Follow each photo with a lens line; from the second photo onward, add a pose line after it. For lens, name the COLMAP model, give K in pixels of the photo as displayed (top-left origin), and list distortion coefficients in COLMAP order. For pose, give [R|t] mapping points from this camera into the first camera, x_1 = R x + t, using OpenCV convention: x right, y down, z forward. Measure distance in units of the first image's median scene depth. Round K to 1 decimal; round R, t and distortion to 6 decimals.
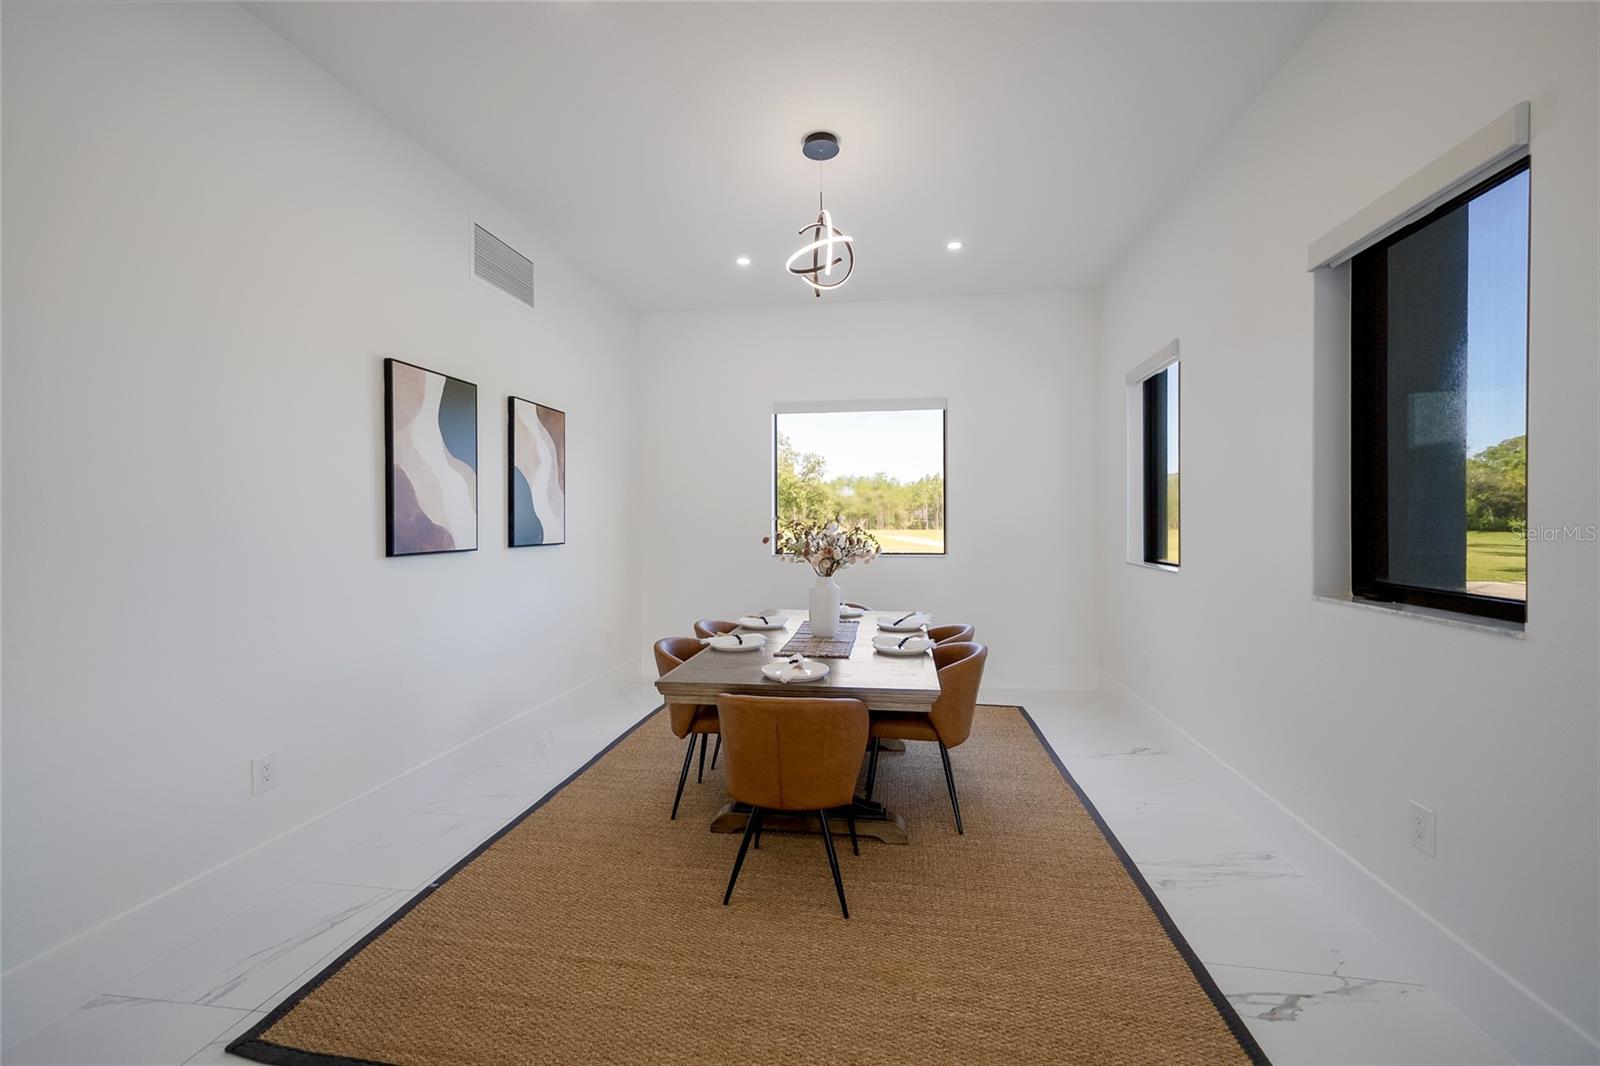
lens RADIAL K [[646.6, 0, 799.8], [0, 646.6, 528.2], [0, 0, 1]] dist [-0.000426, 0.000023]
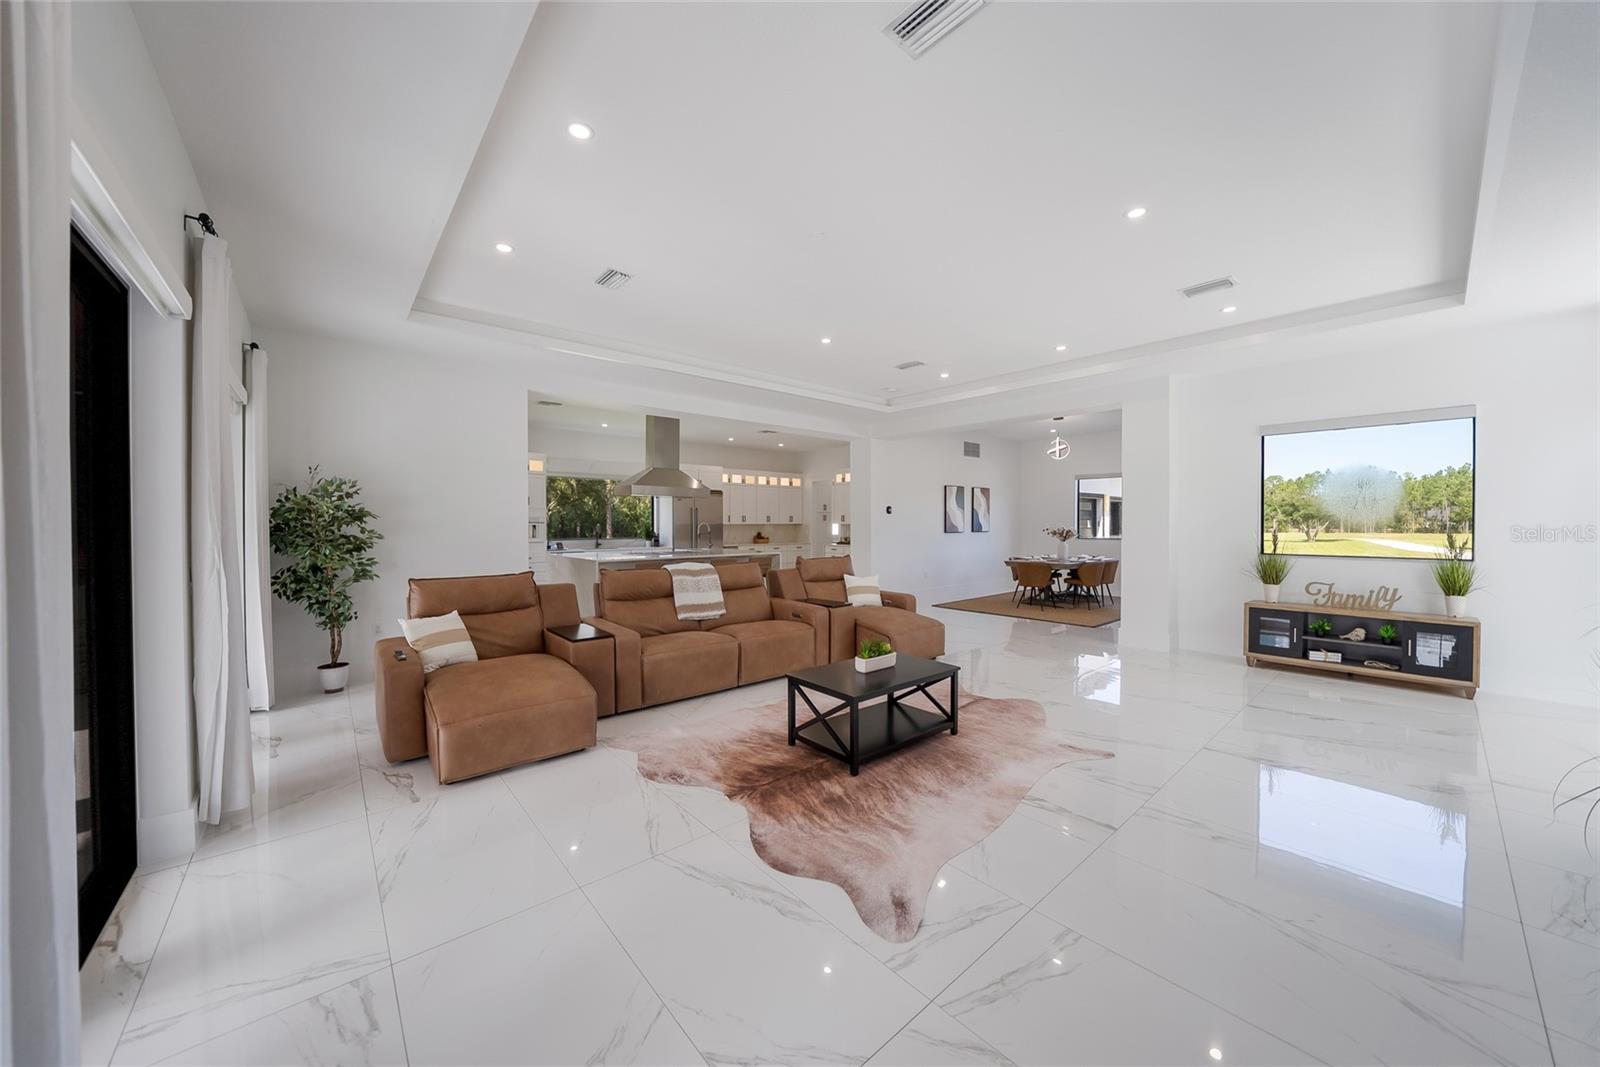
lens RADIAL K [[557.2, 0, 811.7], [0, 557.2, 535.3], [0, 0, 1]] dist [-0.008161, -0.000109]
pose [[0.770433, 0.017056, -0.637293, 0.773183], [-0.008696, 0.999830, 0.016246, 0.007534], [0.637461, -0.006974, 0.770451, -1.805672]]
